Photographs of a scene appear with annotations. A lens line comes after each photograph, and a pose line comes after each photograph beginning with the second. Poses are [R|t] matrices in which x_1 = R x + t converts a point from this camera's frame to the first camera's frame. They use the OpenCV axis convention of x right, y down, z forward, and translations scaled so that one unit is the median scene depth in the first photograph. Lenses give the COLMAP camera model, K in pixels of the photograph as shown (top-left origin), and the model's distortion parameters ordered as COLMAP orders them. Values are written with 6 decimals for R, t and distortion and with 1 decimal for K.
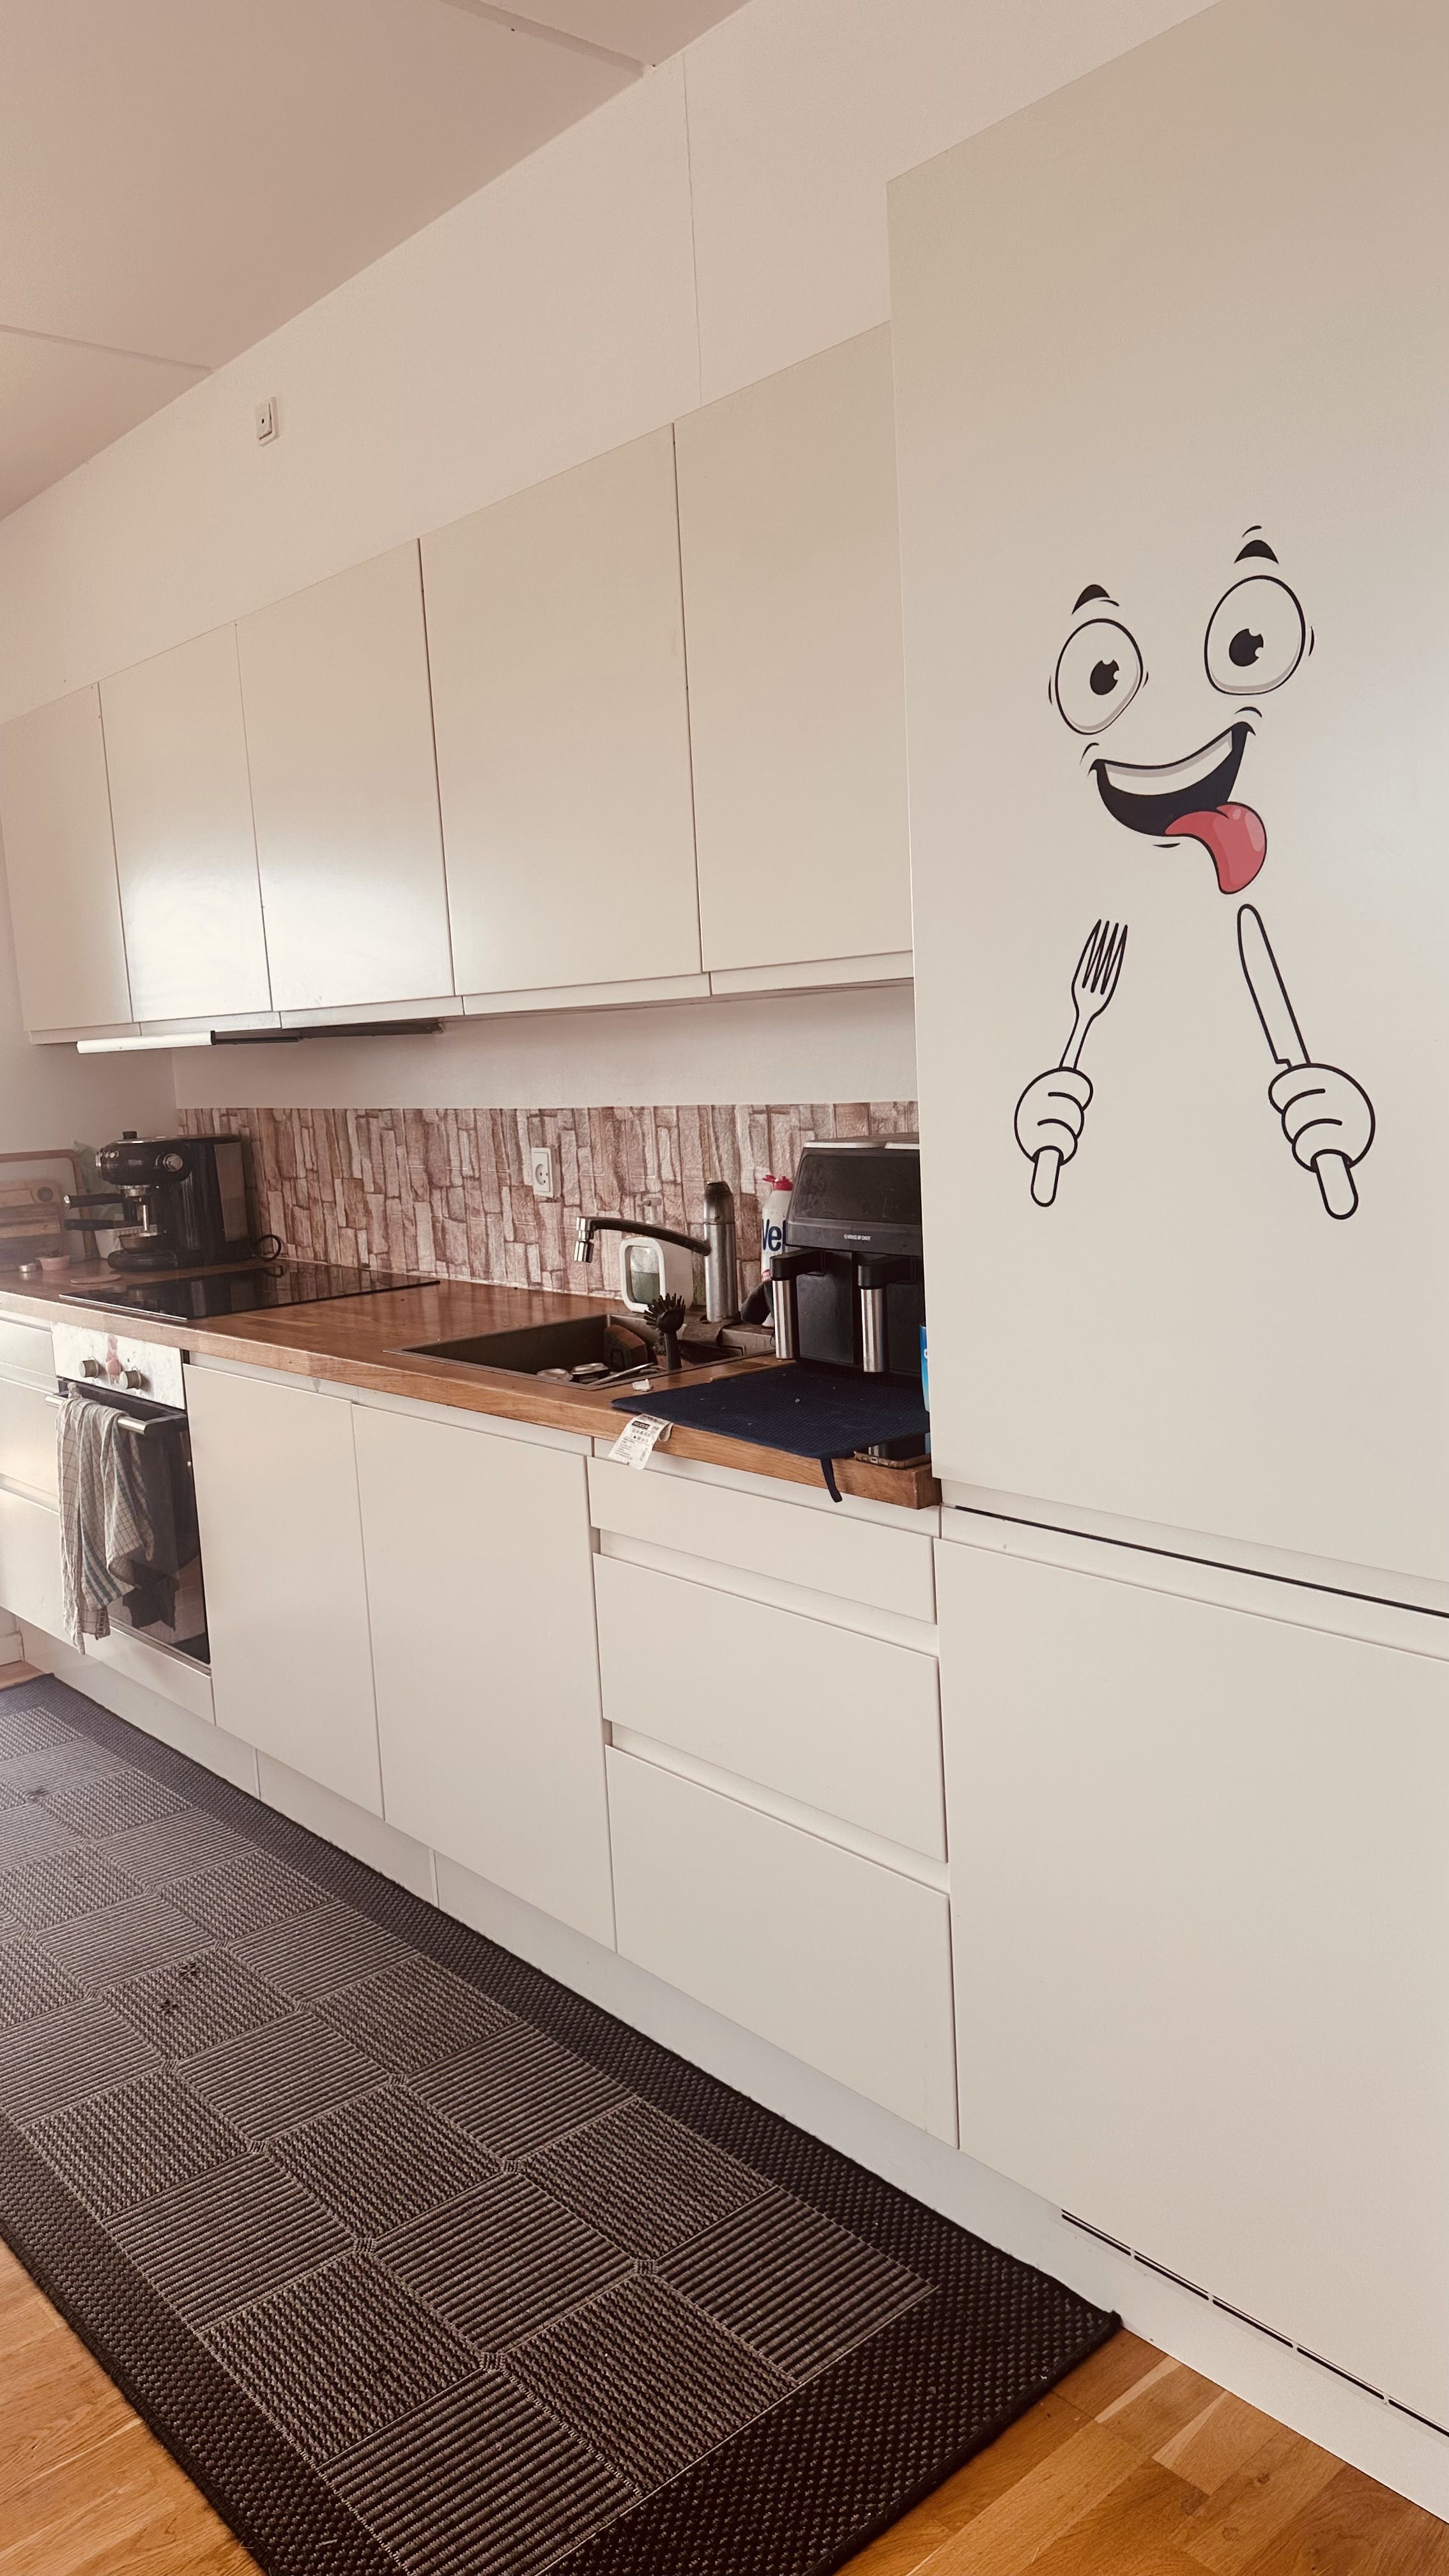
lens RADIAL K [[1836.3, 0, 708.5], [0, 1836.3, 1288.2], [0, 0, 1]] dist [0.062895, -0.058936]
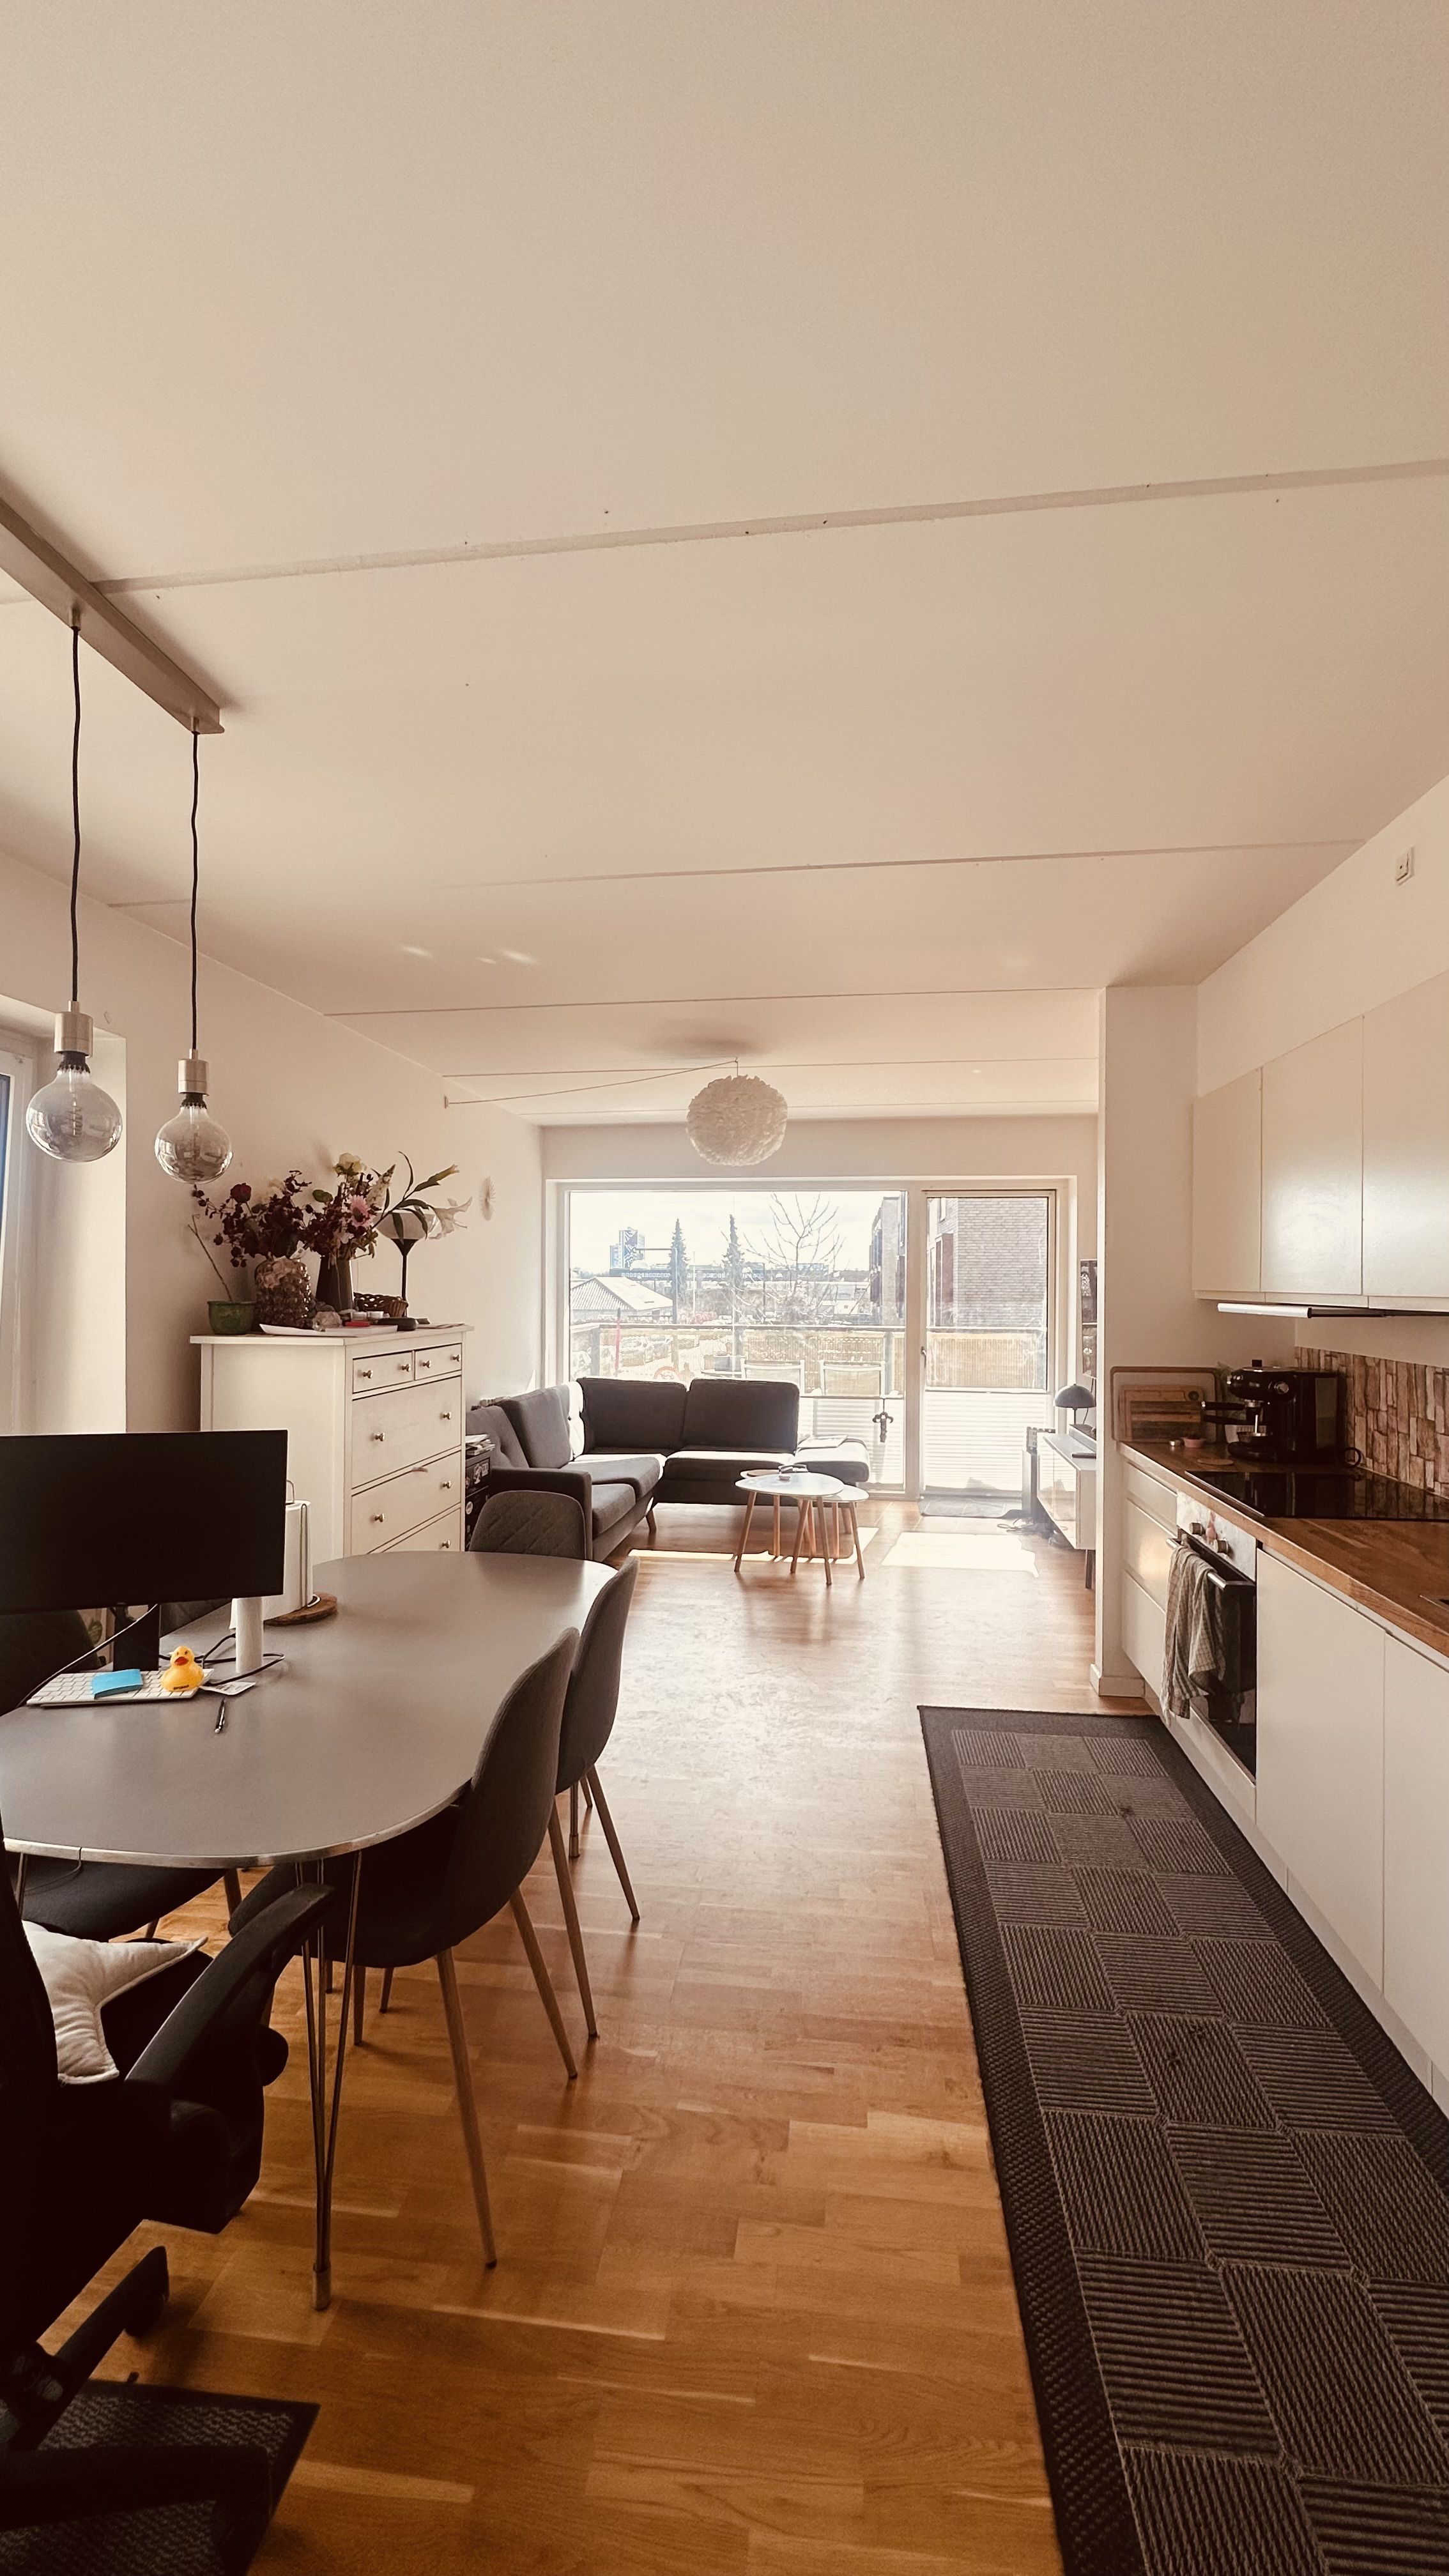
lens RADIAL K [[1025.3, 0, 720.7], [0, 1025.3, 1287.4], [0, 0, 1]] dist [-0.006473, 0.001538]
pose [[0.674891, 0.056752, -0.735732, -0.007835], [-0.137281, 0.989289, -0.049619, -0.059377], [0.725035, 0.134489, 0.675453, 0.184126]]
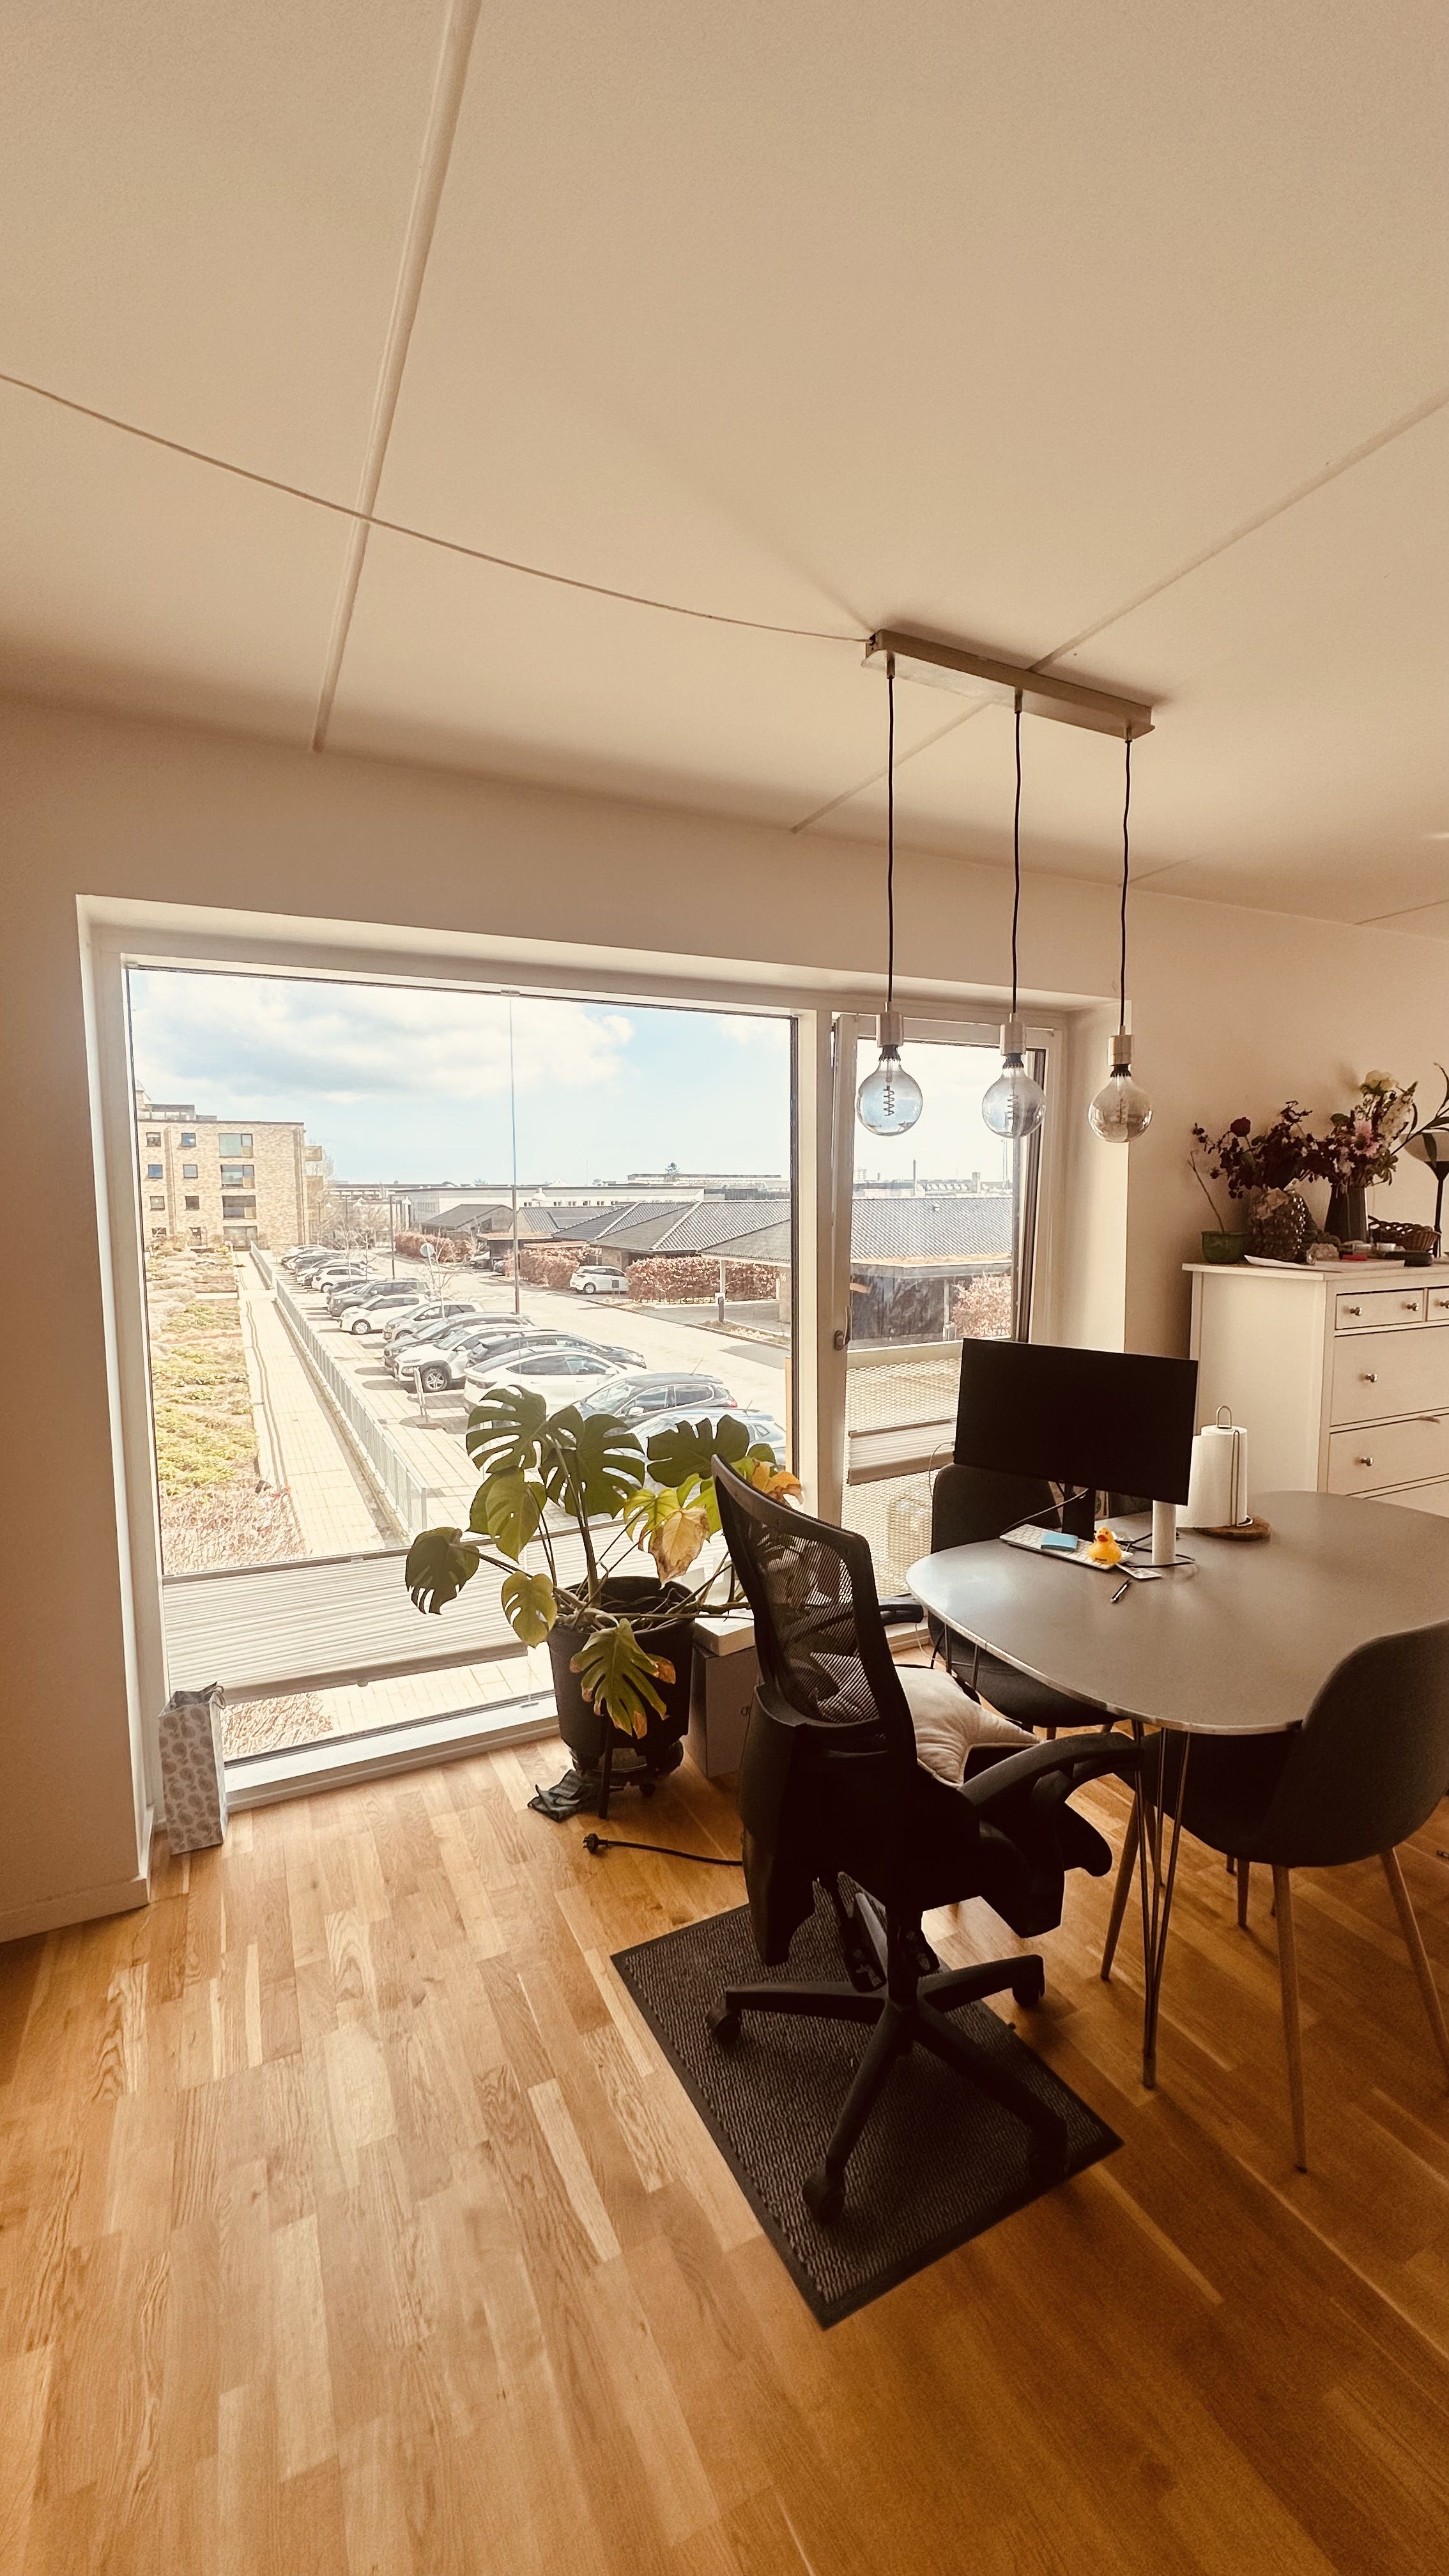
lens RADIAL K [[1025.3, 0, 718.8], [0, 1025.3, 1289.3], [0, 0, 1]] dist [-0.006473, 0.001538]
pose [[-0.254286, 0.140432, -0.956879, 0.092383], [-0.106415, 0.979331, 0.172007, -0.099401], [0.961257, 0.145566, -0.234086, 0.270987]]
